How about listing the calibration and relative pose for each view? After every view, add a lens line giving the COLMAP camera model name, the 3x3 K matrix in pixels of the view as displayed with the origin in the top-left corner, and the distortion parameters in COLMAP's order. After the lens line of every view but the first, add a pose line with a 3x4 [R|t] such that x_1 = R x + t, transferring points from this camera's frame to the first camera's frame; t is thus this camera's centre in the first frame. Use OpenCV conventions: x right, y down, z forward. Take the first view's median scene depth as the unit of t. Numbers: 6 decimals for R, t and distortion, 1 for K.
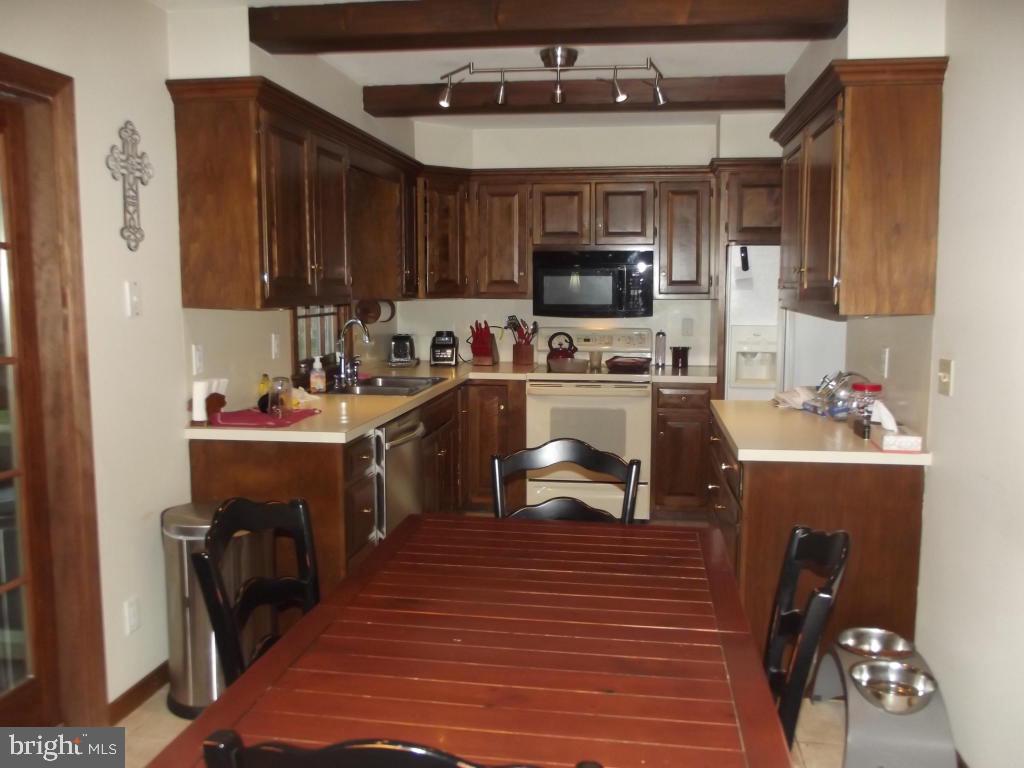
lens RADIAL K [[896.2, 0, 512.0], [0, 896.2, 384.0], [0, 0, 1]] dist [-0.048875, 0.013475]
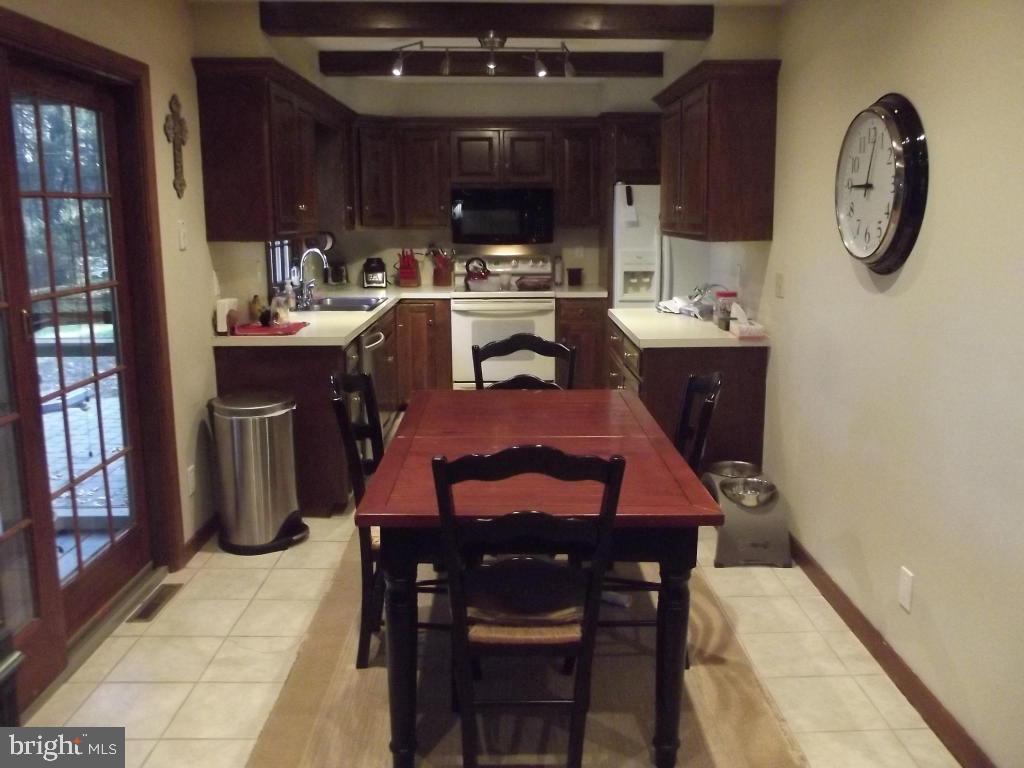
lens RADIAL K [[896.2, 0, 512.0], [0, 896.2, 384.0], [0, 0, 1]] dist [-0.048875, 0.013475]
pose [[0.988307, -0.036266, 0.148099, -0.096300], [0.024123, 0.996259, 0.082983, 0.014428], [-0.150555, -0.078440, 0.985485, -0.222031]]
